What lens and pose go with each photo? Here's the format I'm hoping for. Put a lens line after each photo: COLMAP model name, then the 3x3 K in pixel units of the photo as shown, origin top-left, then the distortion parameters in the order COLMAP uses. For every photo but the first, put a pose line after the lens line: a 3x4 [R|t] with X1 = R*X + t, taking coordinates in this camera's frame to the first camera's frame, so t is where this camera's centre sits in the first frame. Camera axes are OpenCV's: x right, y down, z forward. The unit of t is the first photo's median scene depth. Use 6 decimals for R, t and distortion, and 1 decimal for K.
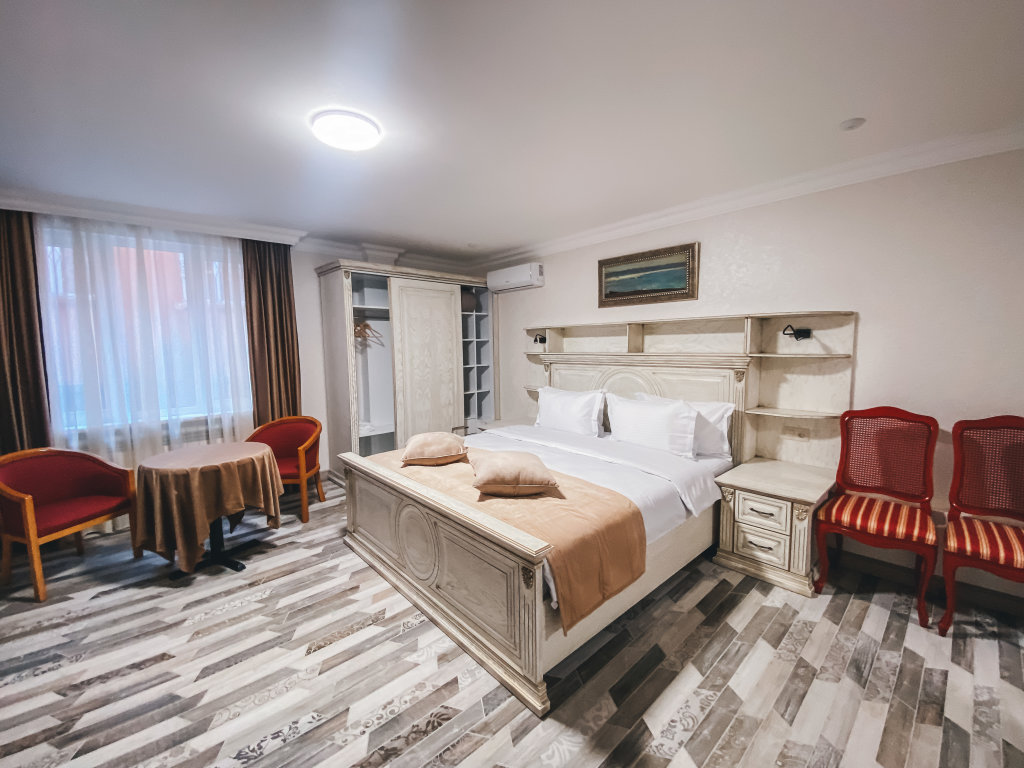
lens RADIAL K [[416.4, 0, 512.0], [0, 416.4, 384.0], [0, 0, 1]] dist [0.053925, -0.000033]
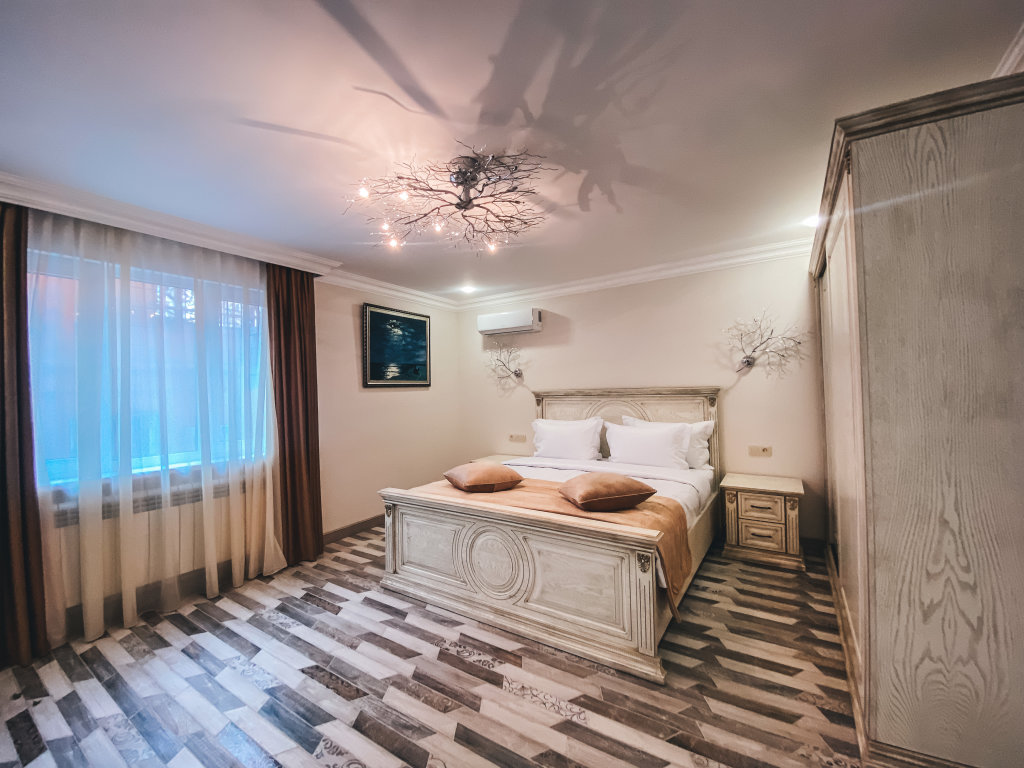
lens RADIAL K [[416.4, 0, 512.0], [0, 416.4, 384.0], [0, 0, 1]] dist [0.053925, -0.000033]
pose [[0.958840, -0.011415, 0.283716, -0.401523], [0.040928, 0.994313, -0.098316, 0.026894], [-0.280981, 0.105881, 0.953855, -0.026241]]
